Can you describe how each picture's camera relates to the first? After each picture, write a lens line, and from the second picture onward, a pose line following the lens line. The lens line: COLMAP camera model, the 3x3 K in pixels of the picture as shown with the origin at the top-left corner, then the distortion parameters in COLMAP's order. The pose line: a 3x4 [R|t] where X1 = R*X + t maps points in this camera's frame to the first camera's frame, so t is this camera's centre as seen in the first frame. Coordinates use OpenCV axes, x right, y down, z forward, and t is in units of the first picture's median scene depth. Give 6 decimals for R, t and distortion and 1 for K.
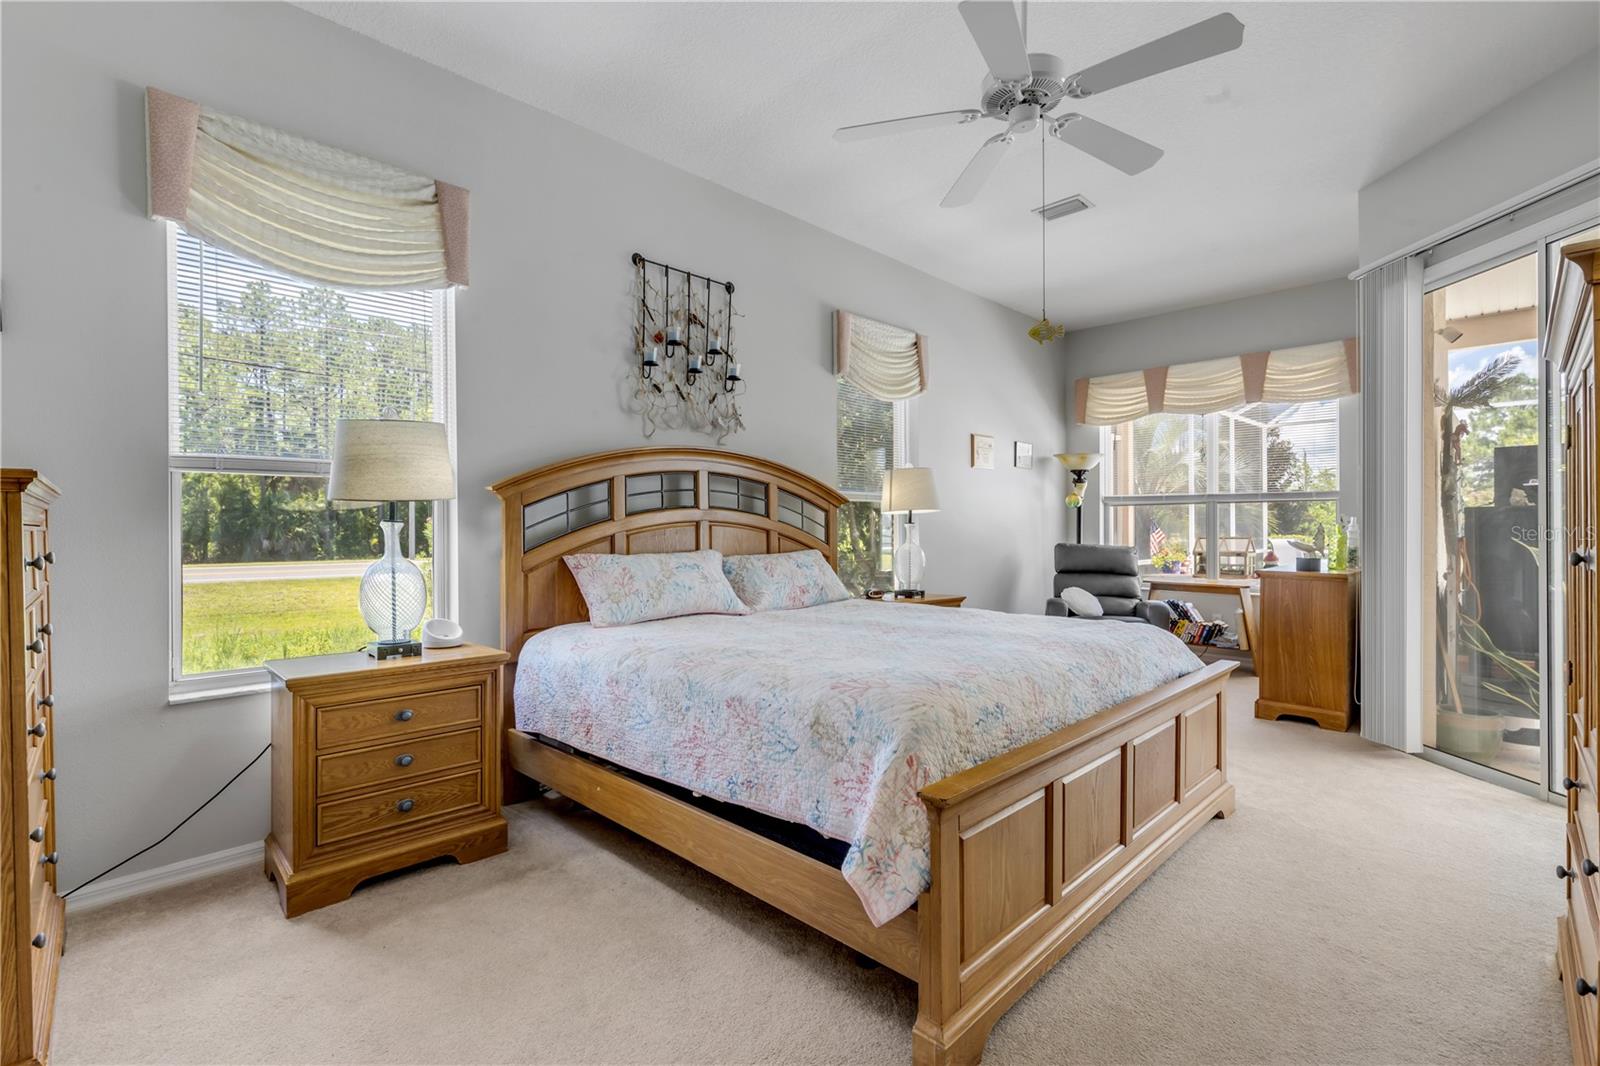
lens RADIAL K [[727.4, 0, 800.6], [0, 727.4, 535.8], [0, 0, 1]] dist [-0.000936, 0.000811]
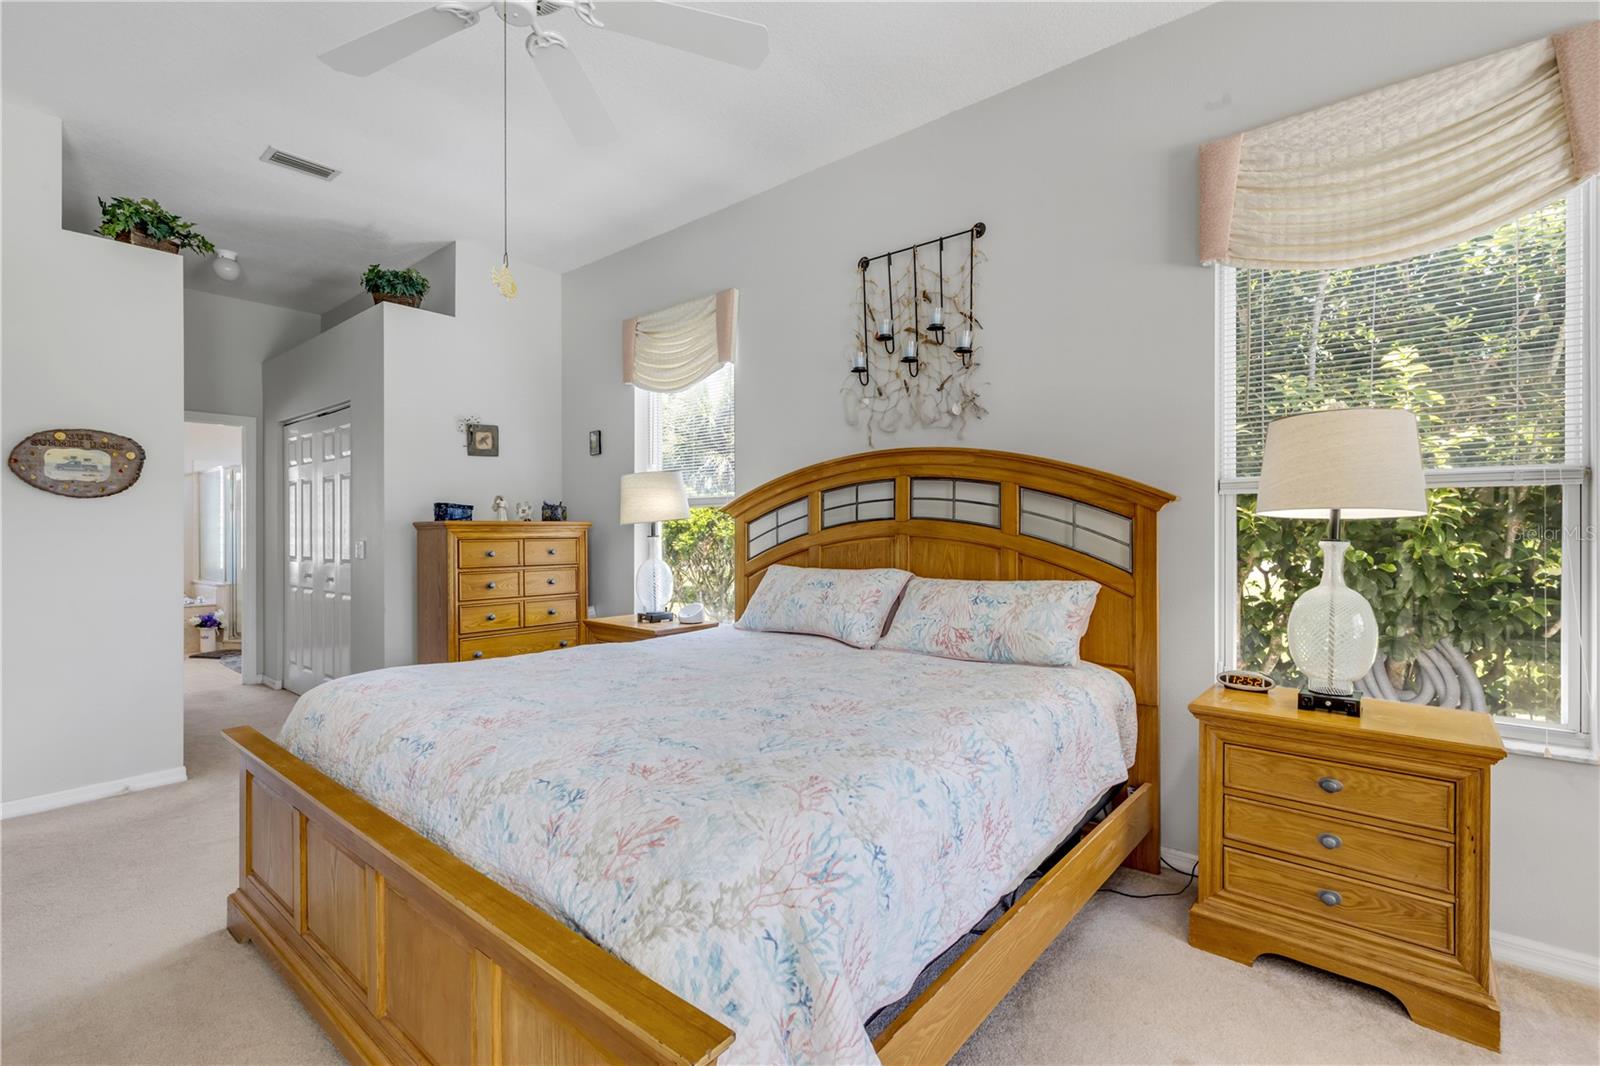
lens RADIAL K [[727.4, 0, 799.7], [0, 727.4, 542.4], [0, 0, 1]] dist [-0.000936, 0.000811]
pose [[0.077122, 0.016239, -0.996889, 0.479755], [-0.010155, 0.999828, 0.015501, -0.016058], [0.996970, 0.008927, 0.077274, 0.550680]]
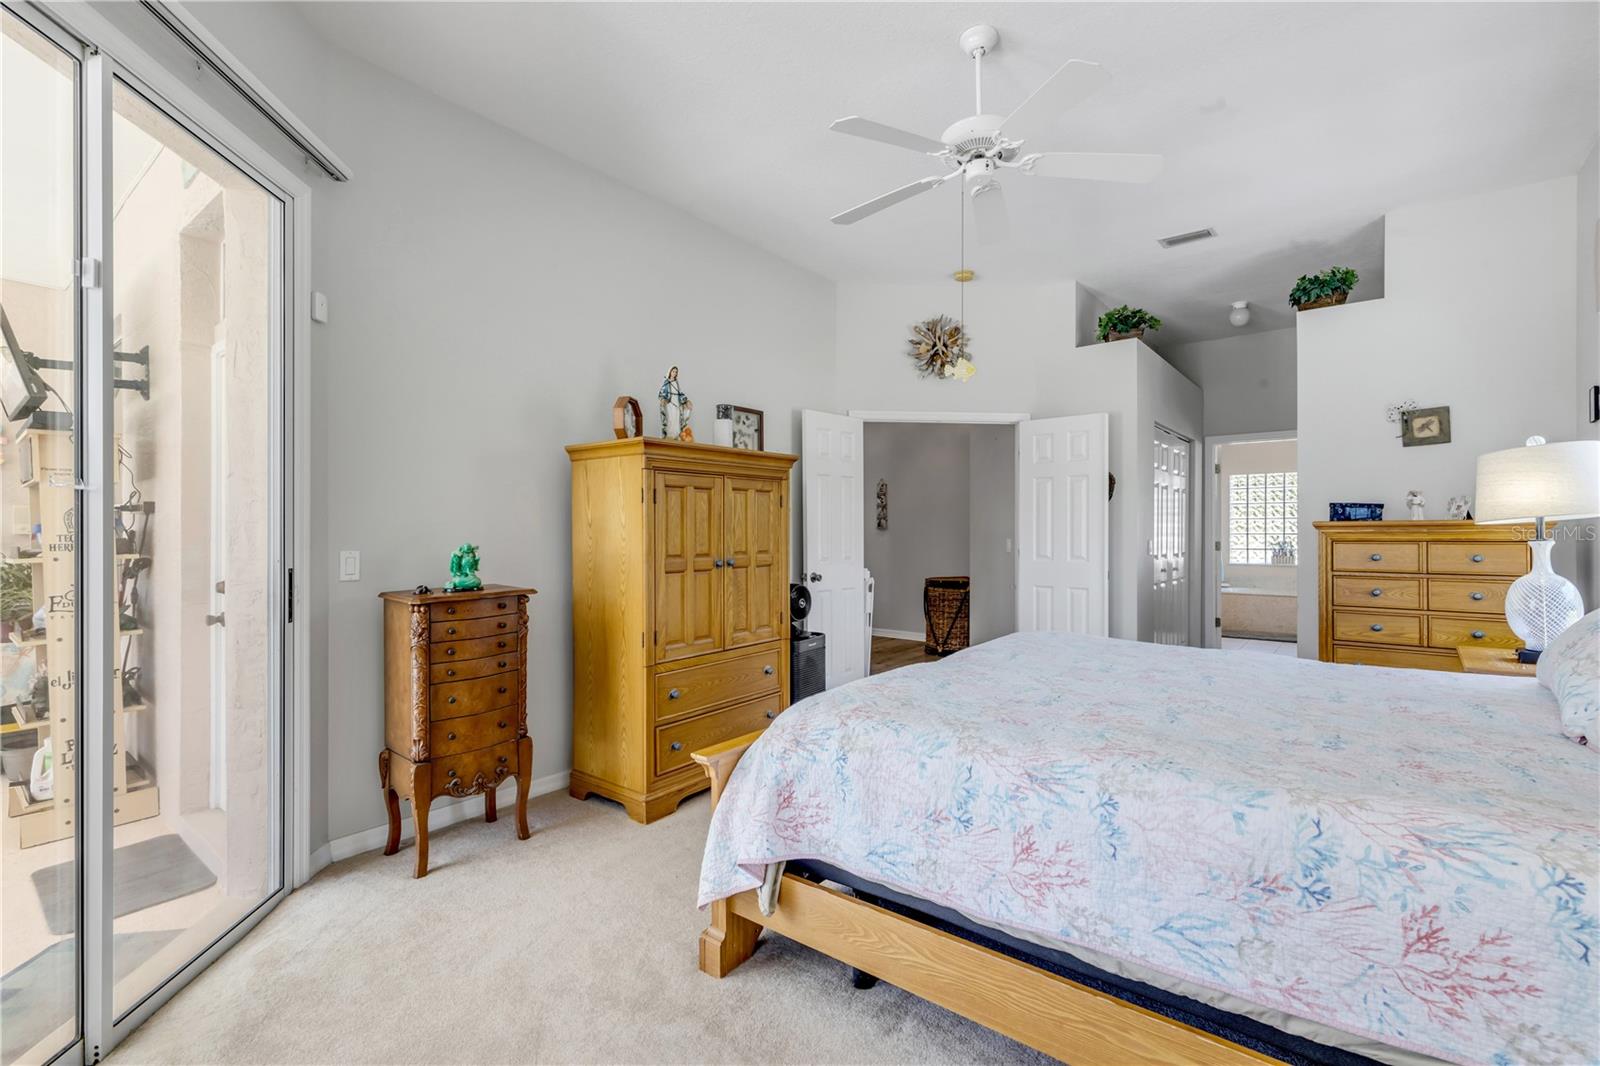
lens RADIAL K [[727.4, 0, 783.2], [0, 727.4, 532.4], [0, 0, 1]] dist [-0.000936, 0.000811]
pose [[-0.995274, 0.007672, -0.096808, 0.316041], [0.006881, 0.999940, 0.008498, -0.022627], [0.096867, 0.007792, -0.995267, 0.919833]]
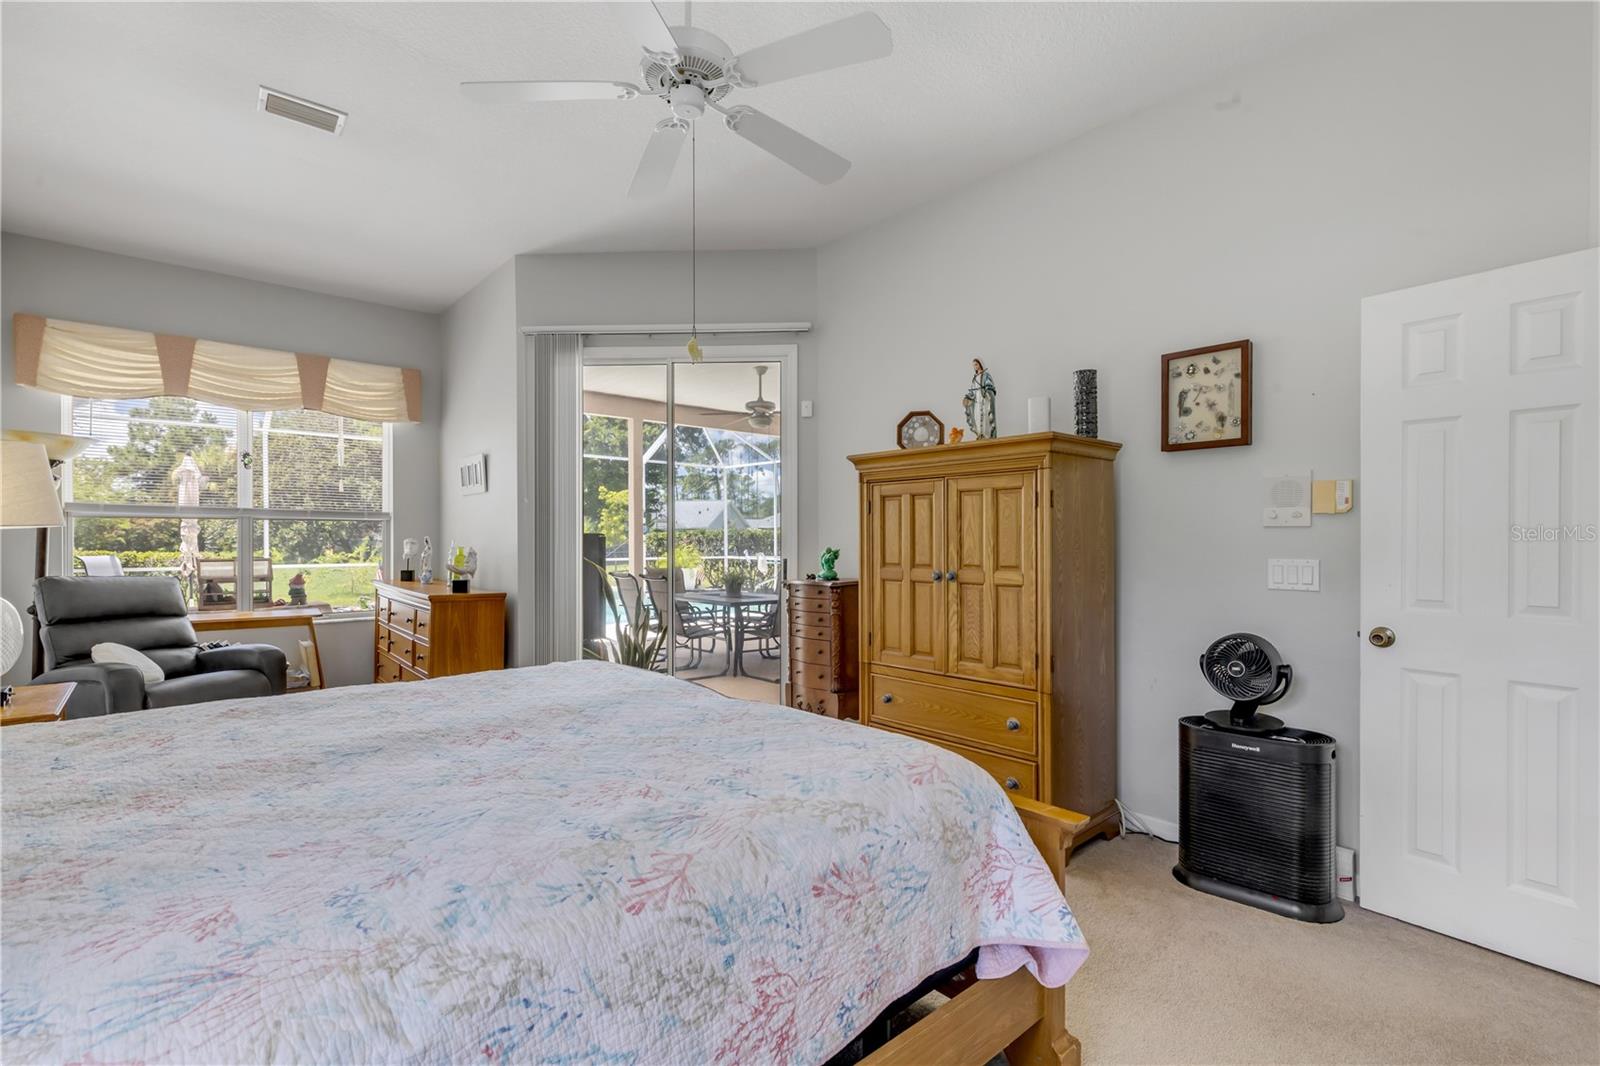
lens RADIAL K [[727.4, 0, 803.4], [0, 727.4, 540.7], [0, 0, 1]] dist [-0.000936, 0.000811]
pose [[0.061132, 0.000589, 0.998130, -0.254960], [0.005663, 0.999984, -0.000937, -0.018384], [-0.998114, 0.005710, 0.061127, 0.364104]]
